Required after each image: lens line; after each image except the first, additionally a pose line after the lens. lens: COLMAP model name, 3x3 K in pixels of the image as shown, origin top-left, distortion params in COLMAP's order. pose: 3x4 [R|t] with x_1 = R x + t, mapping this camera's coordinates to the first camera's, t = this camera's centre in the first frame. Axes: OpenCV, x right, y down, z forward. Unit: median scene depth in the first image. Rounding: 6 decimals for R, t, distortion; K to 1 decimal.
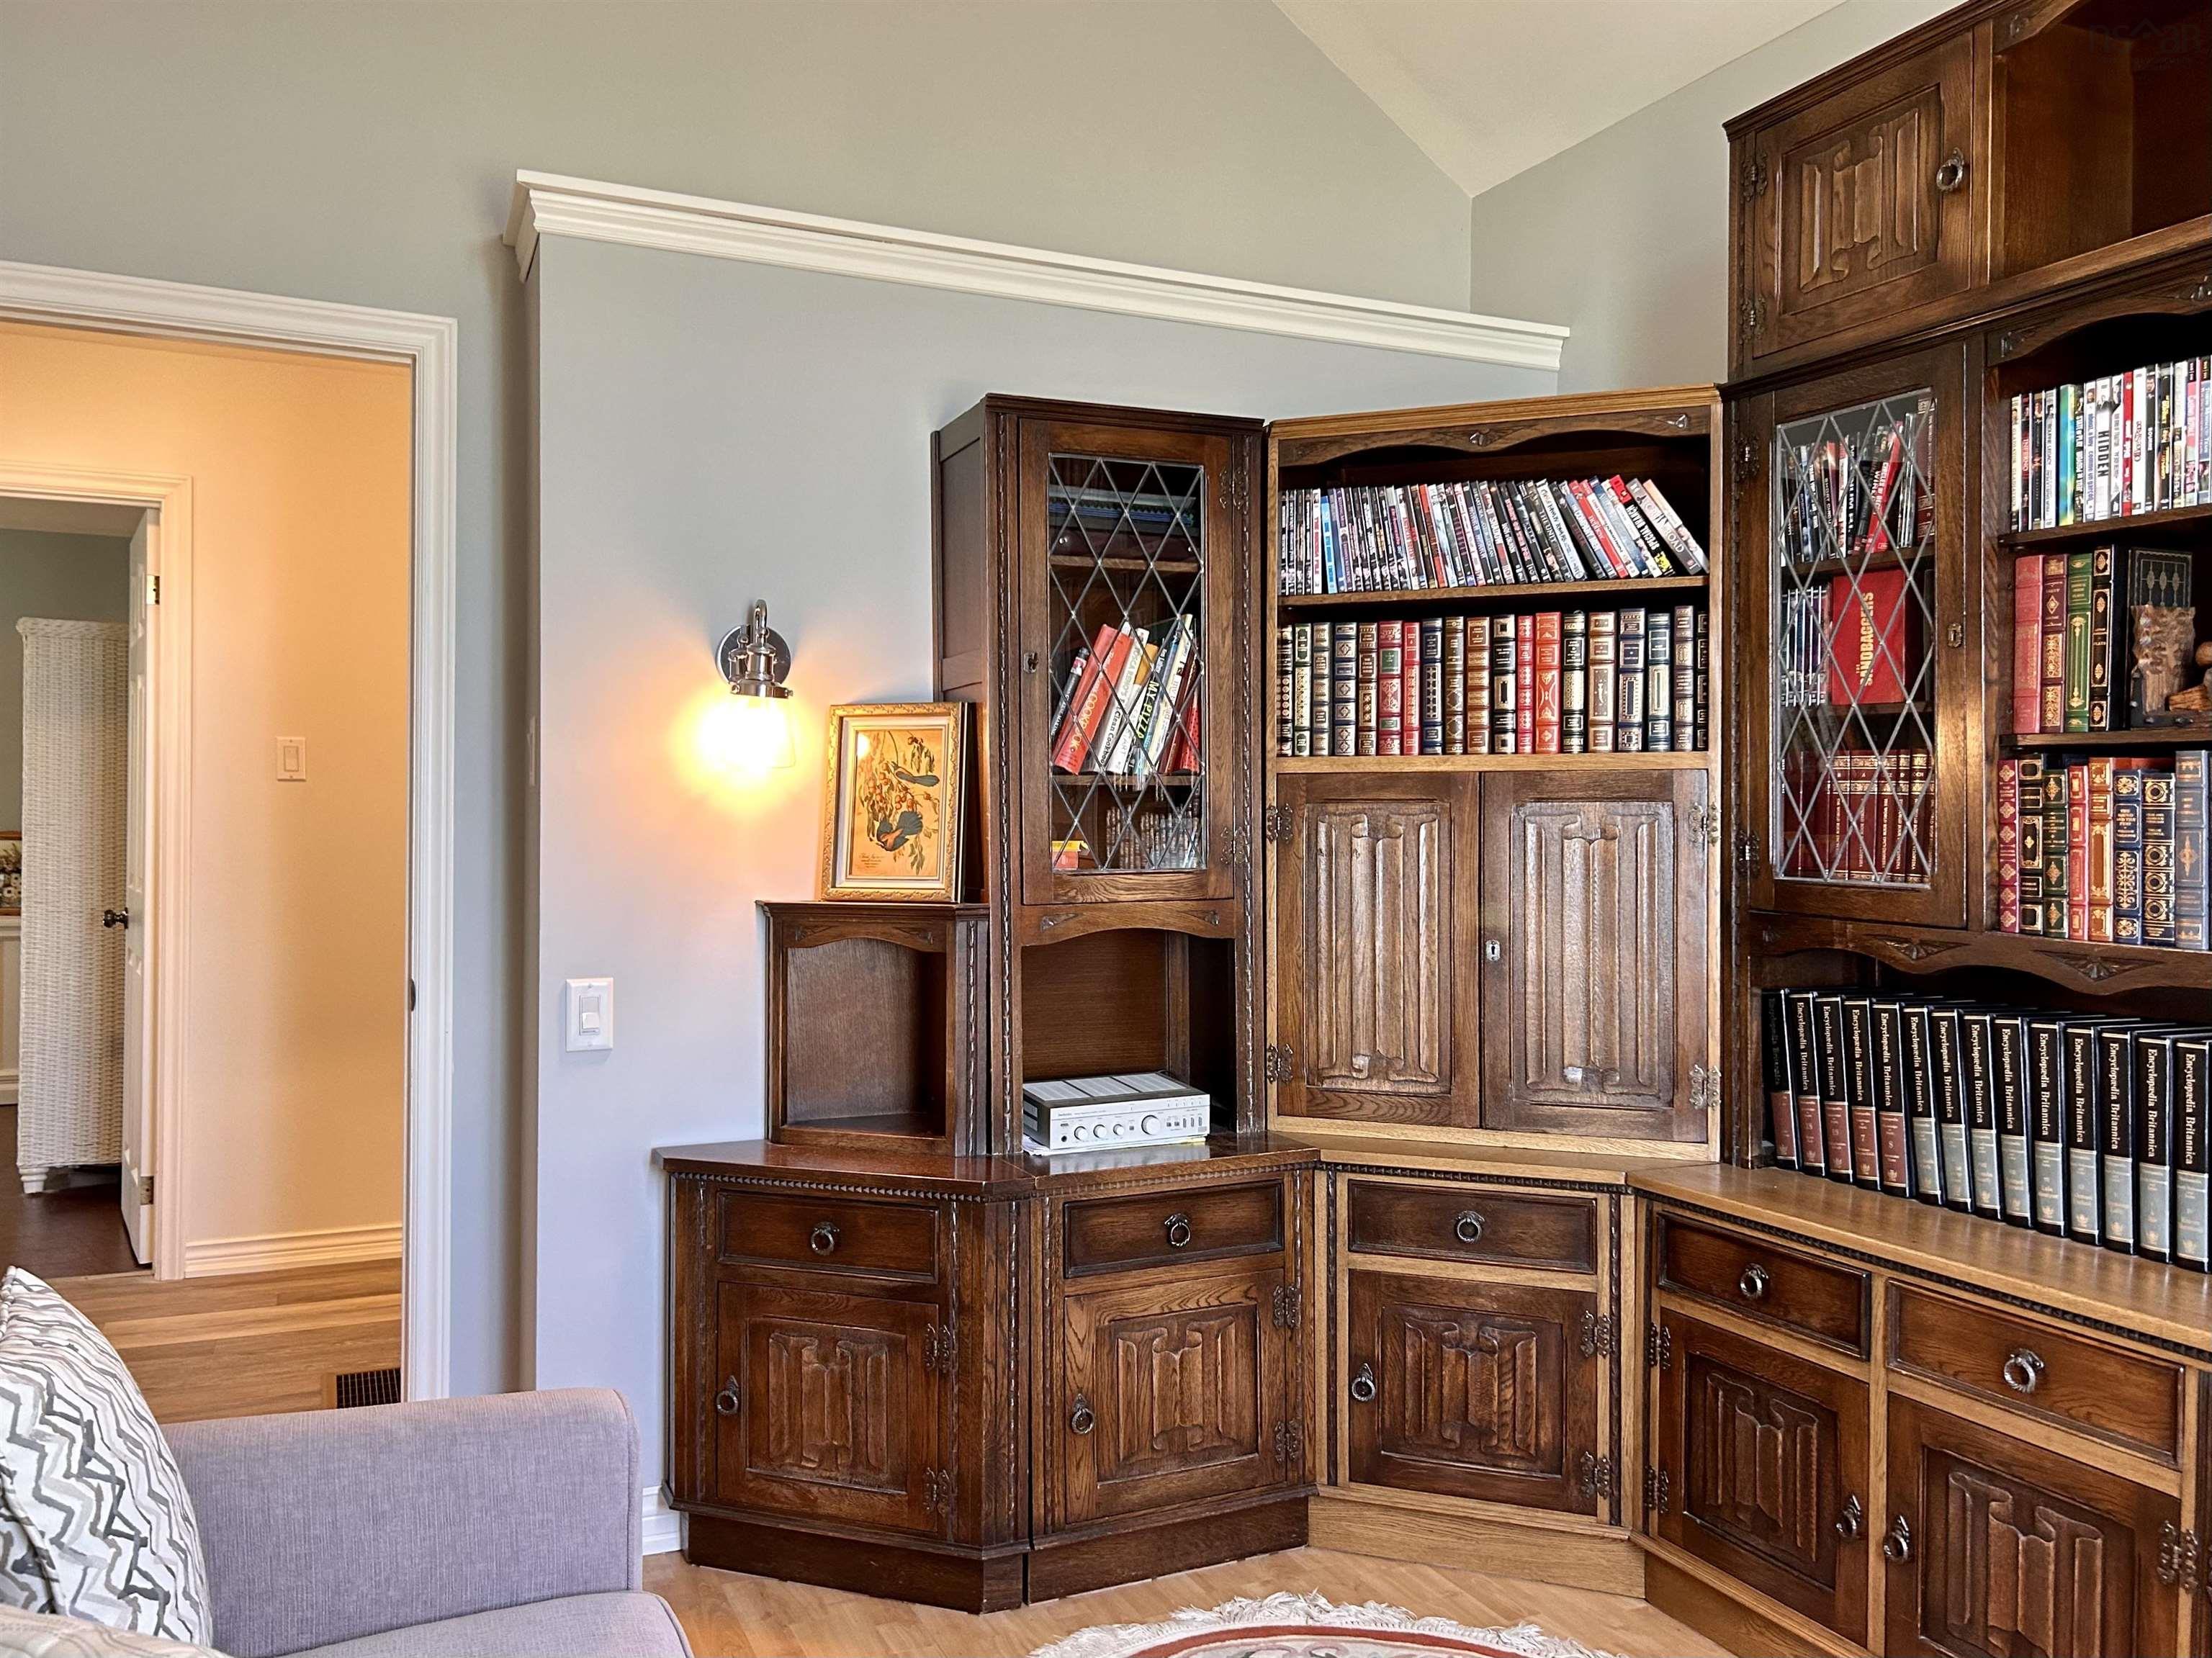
lens RADIAL K [[1694.3, 0, 1107.1], [0, 1694.3, 831.2], [0, 0, 1]] dist [0.038979, -0.007294]
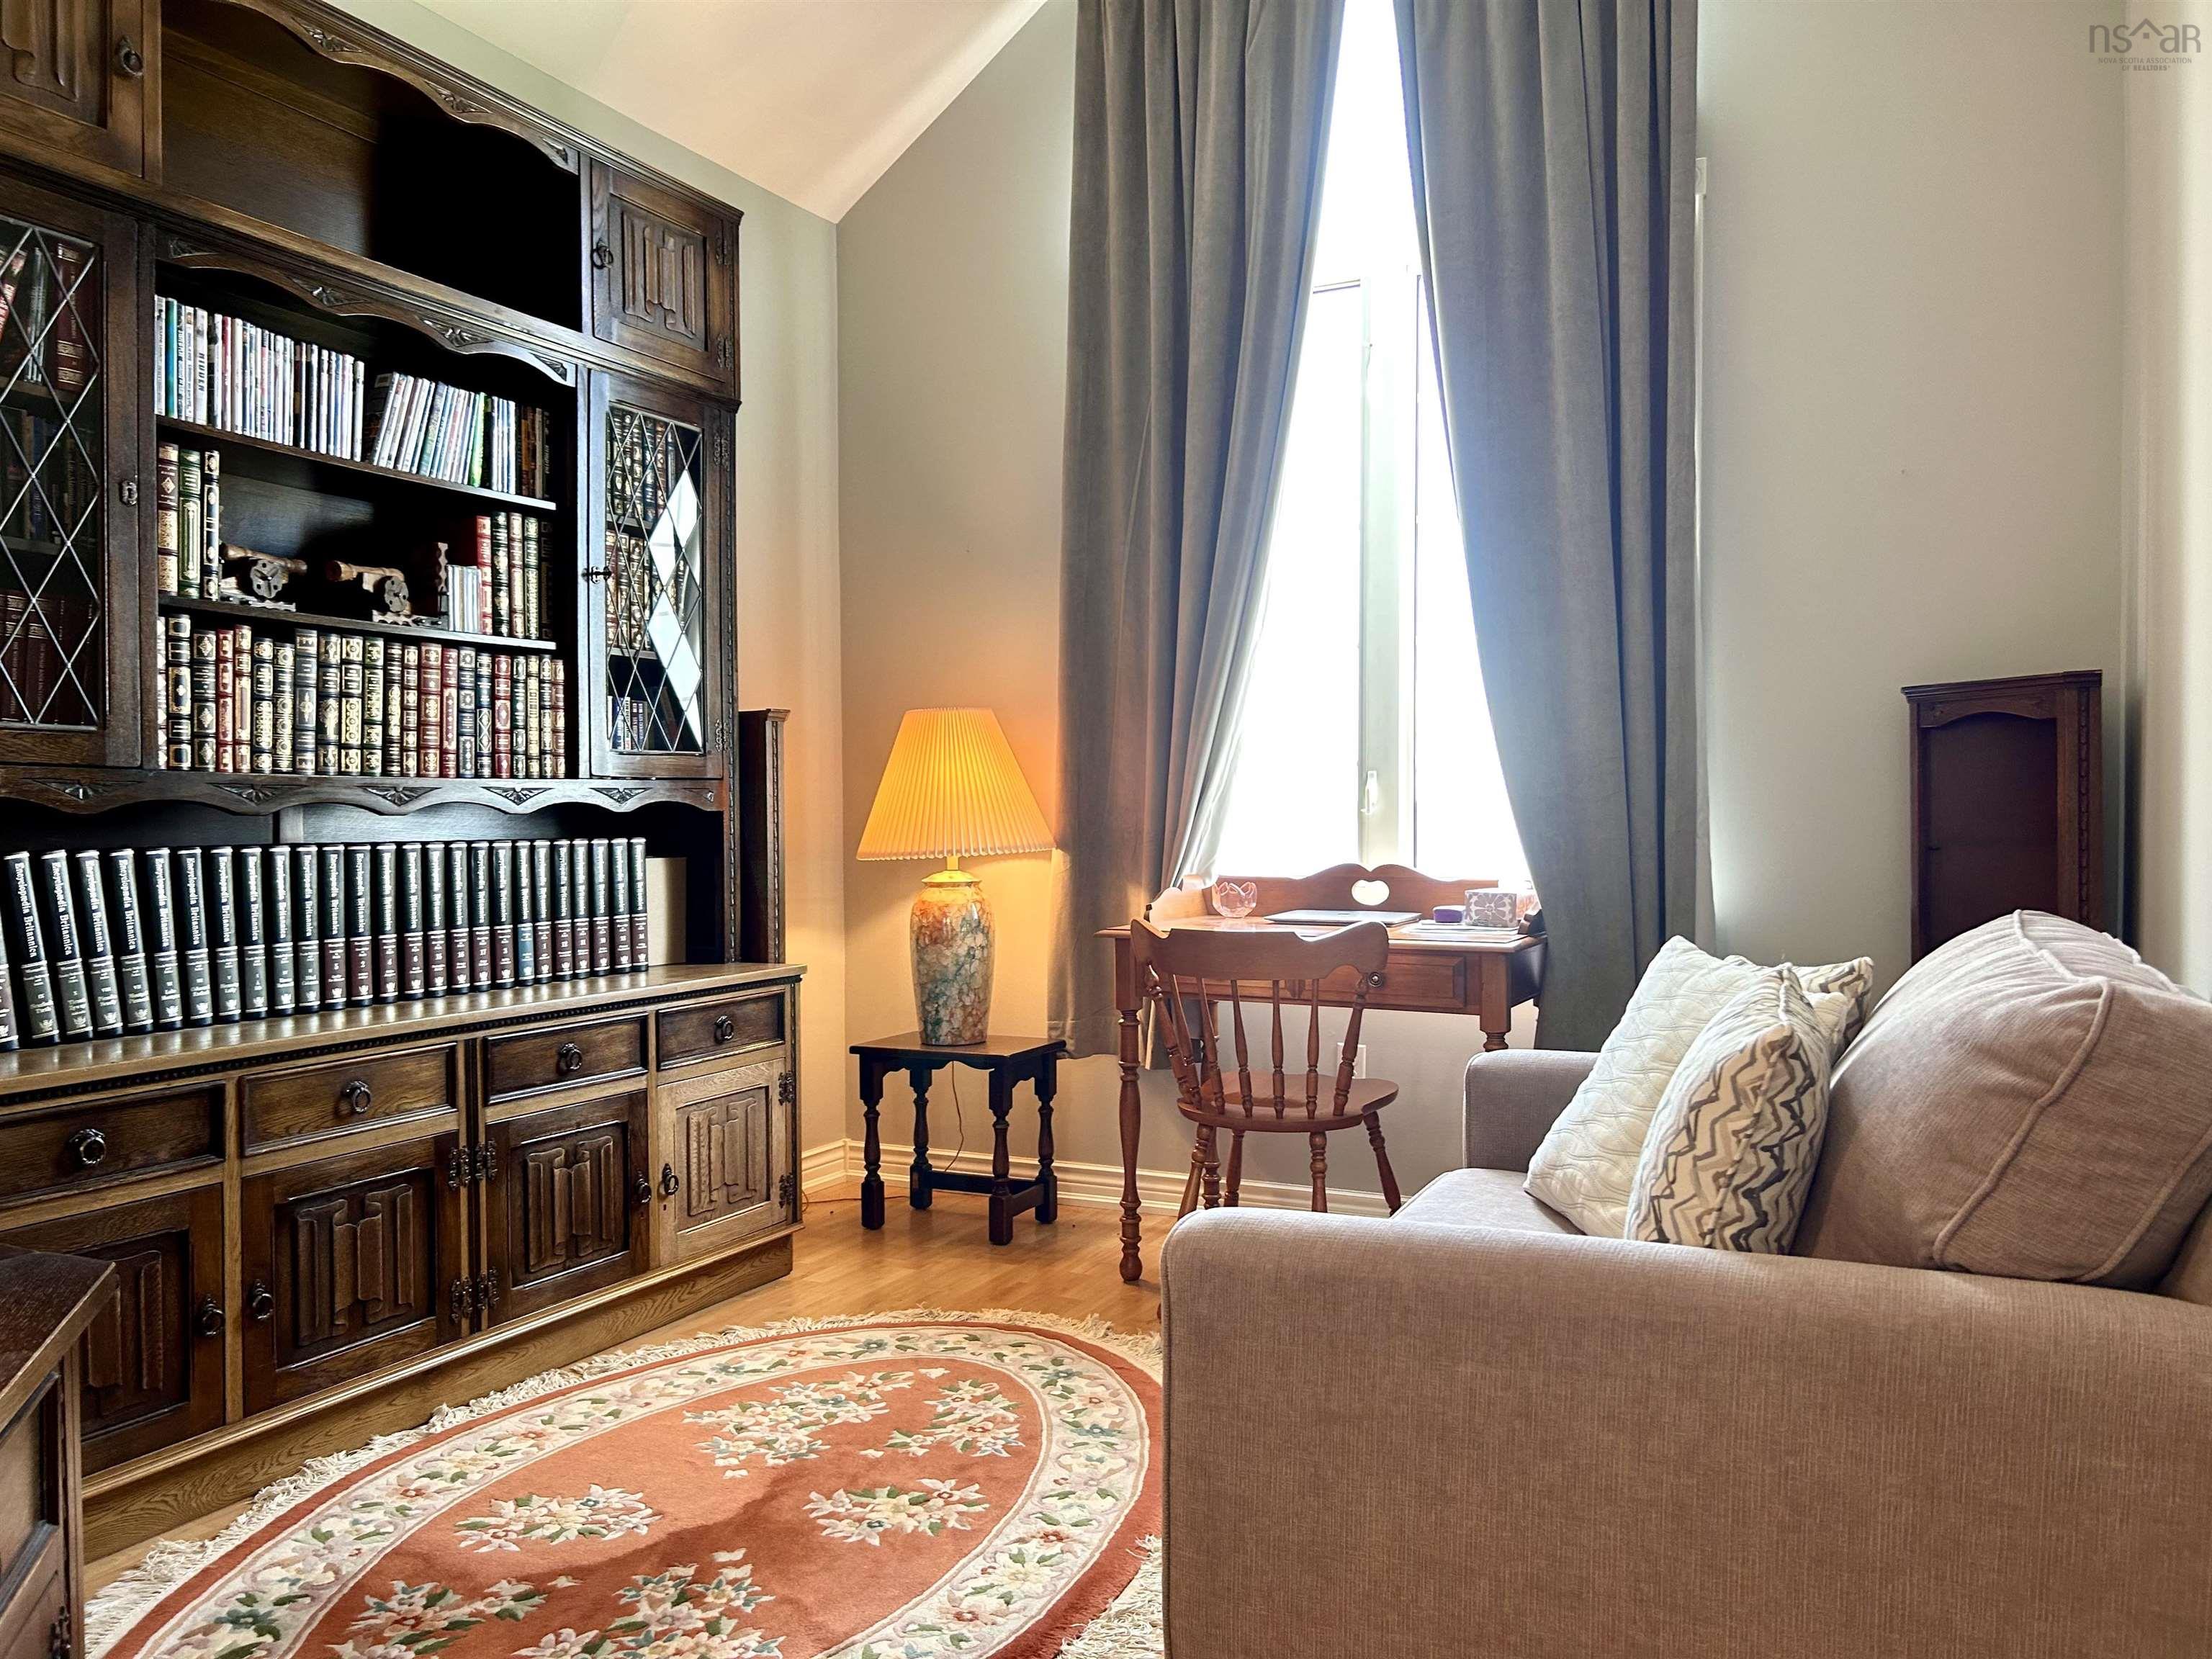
lens RADIAL K [[1694.4, 0, 1107.1], [0, 1694.4, 831.7], [0, 0, 1]] dist [0.038979, -0.007294]
pose [[-0.627876, -0.011275, 0.778232, -0.753075], [0.008803, 0.999728, 0.021587, 0.082625], [-0.778264, 0.020405, -0.627606, 1.247798]]
